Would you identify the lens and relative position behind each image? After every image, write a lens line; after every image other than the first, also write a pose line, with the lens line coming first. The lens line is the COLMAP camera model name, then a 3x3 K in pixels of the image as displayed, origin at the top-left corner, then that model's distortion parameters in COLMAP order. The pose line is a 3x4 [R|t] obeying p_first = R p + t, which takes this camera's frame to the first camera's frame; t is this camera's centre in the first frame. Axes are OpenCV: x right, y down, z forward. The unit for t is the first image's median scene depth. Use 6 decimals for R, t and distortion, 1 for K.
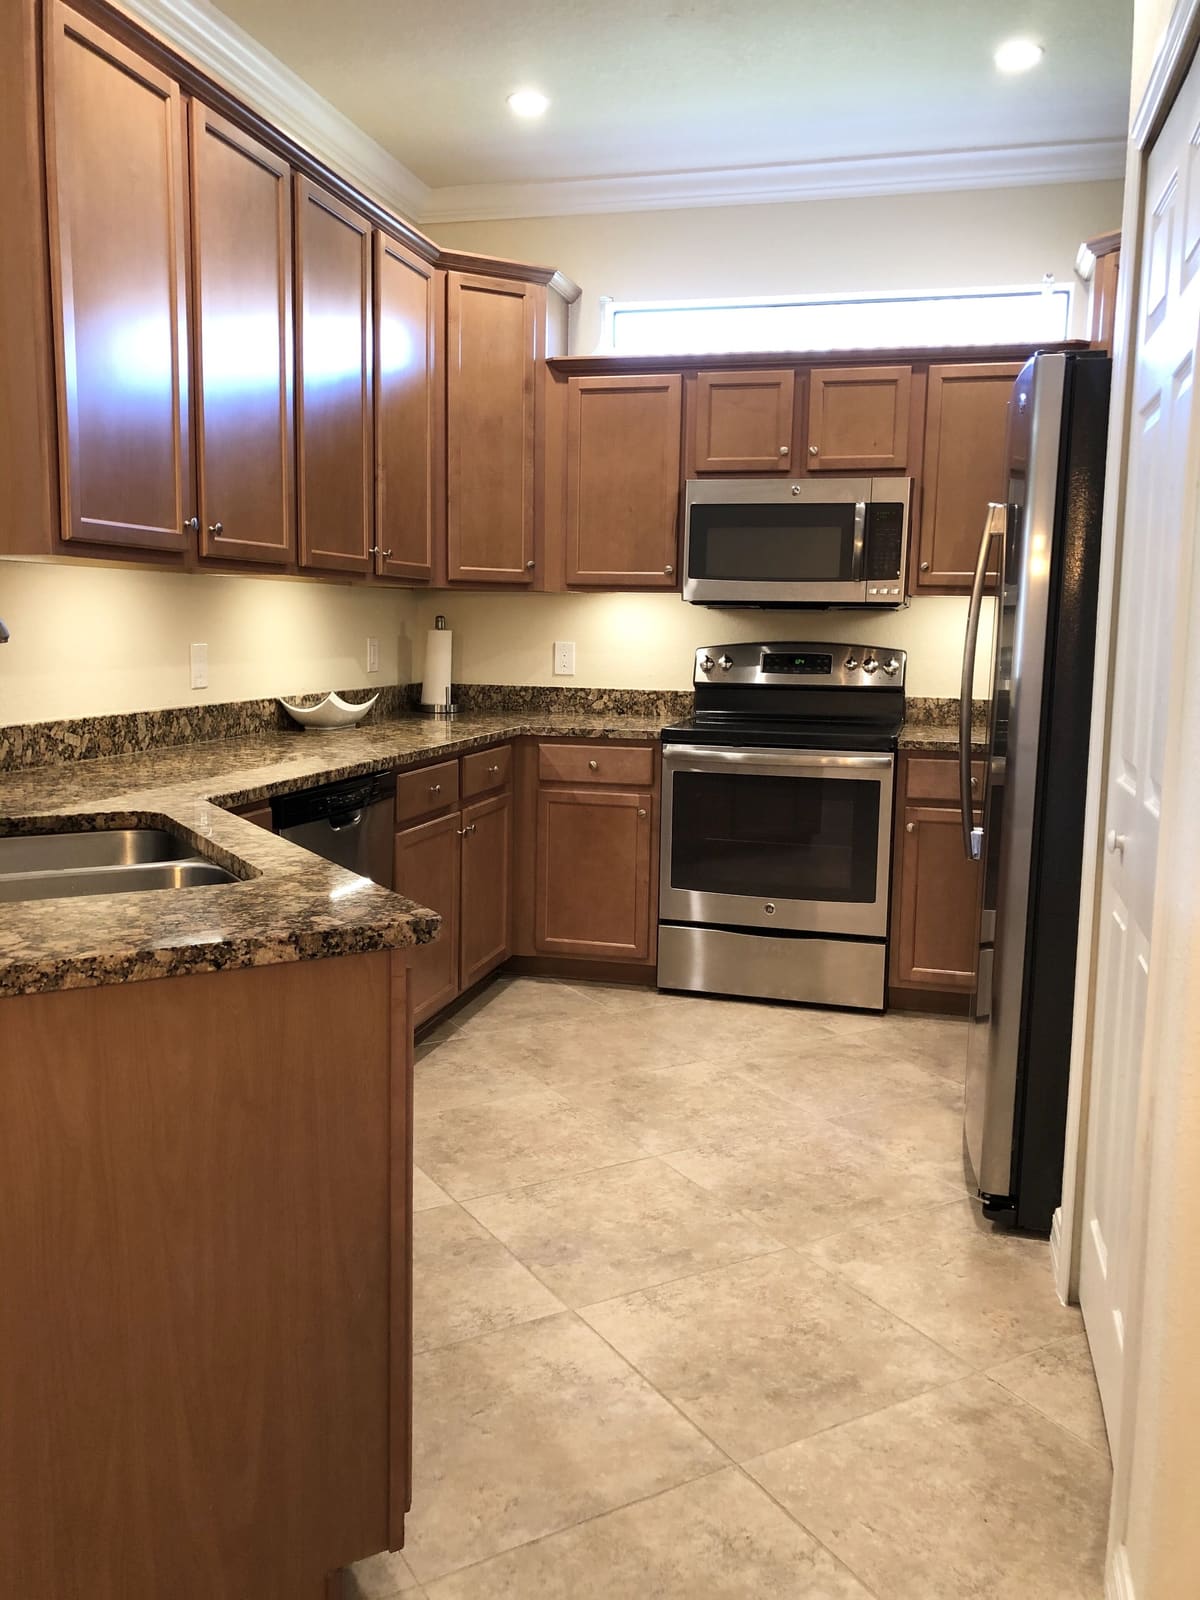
lens RADIAL K [[1309.4, 0, 600.0], [0, 1309.4, 800.0], [0, 0, 1]] dist [-0.010122, 0.100513]
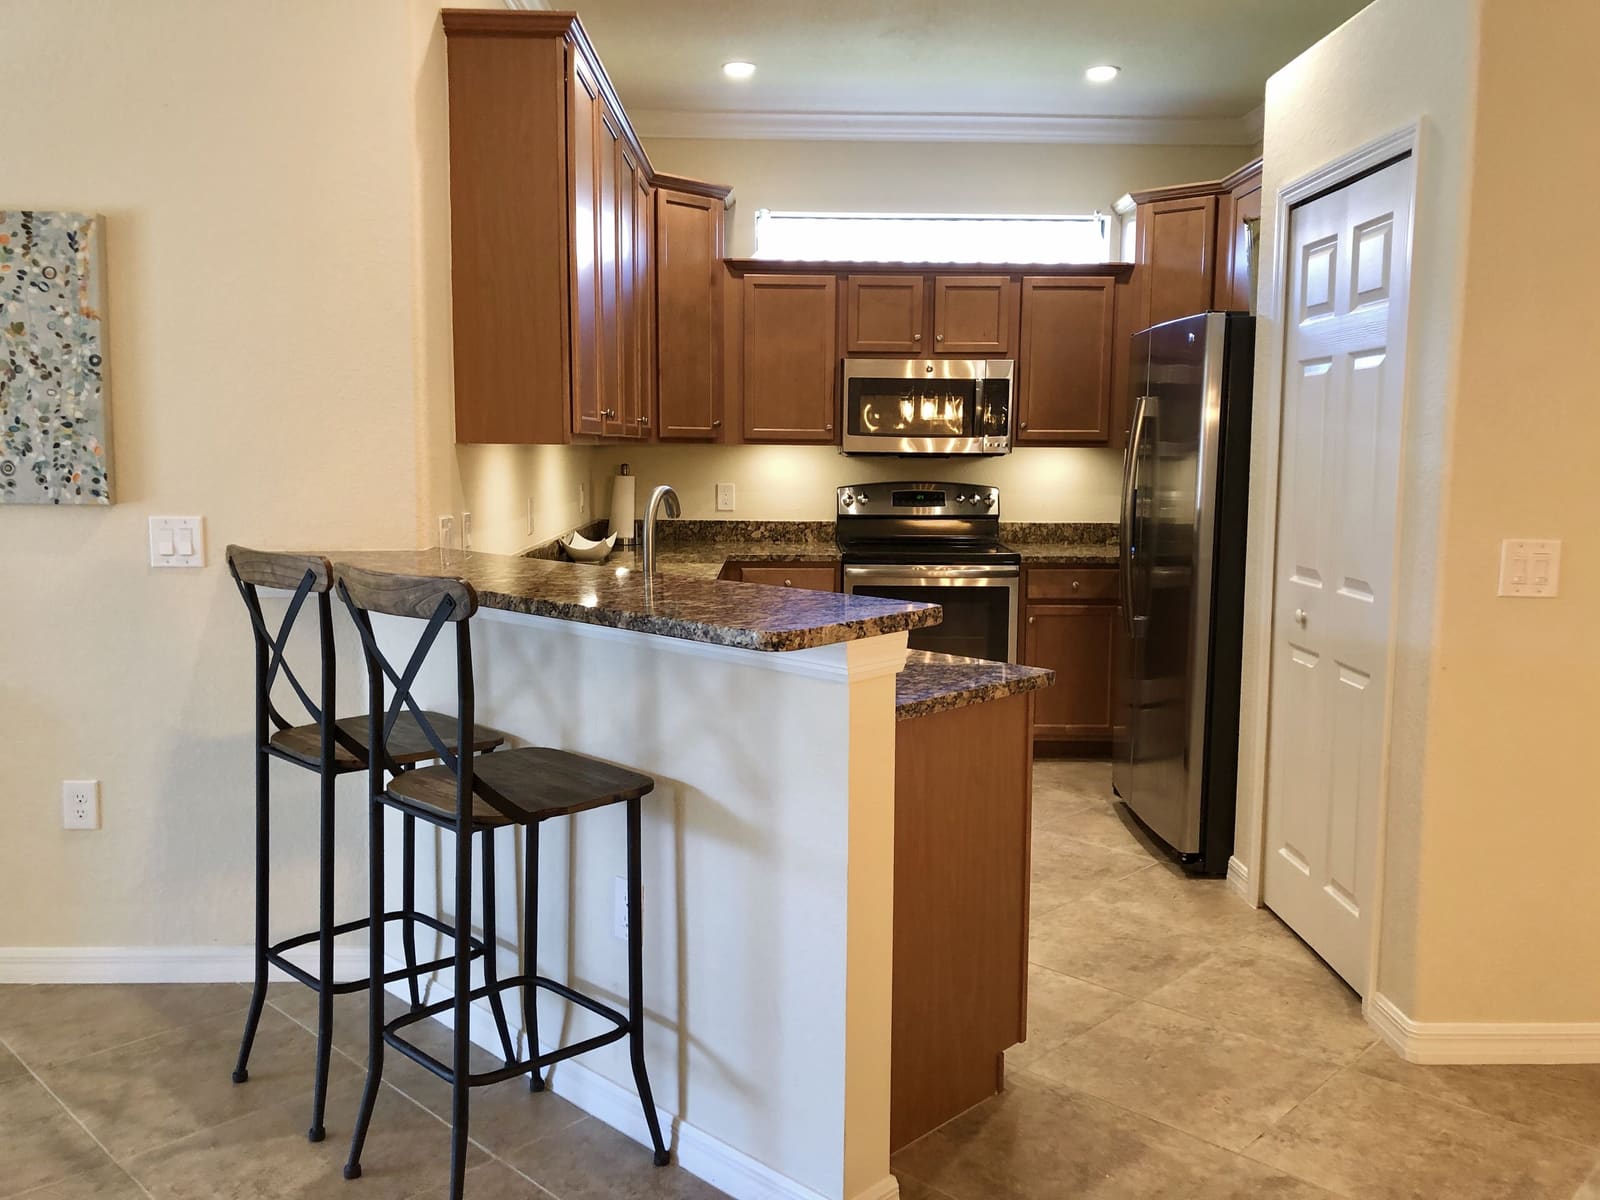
lens RADIAL K [[1297.8, 0, 800.0], [0, 1297.8, 600.0], [0, 0, 1]] dist [0.011447, -0.006521]
pose [[0.963123, -0.039207, 0.266190, -0.329564], [0.041917, 0.999111, -0.004503, -0.004015], [-0.265777, 0.015495, 0.963910, -0.214957]]
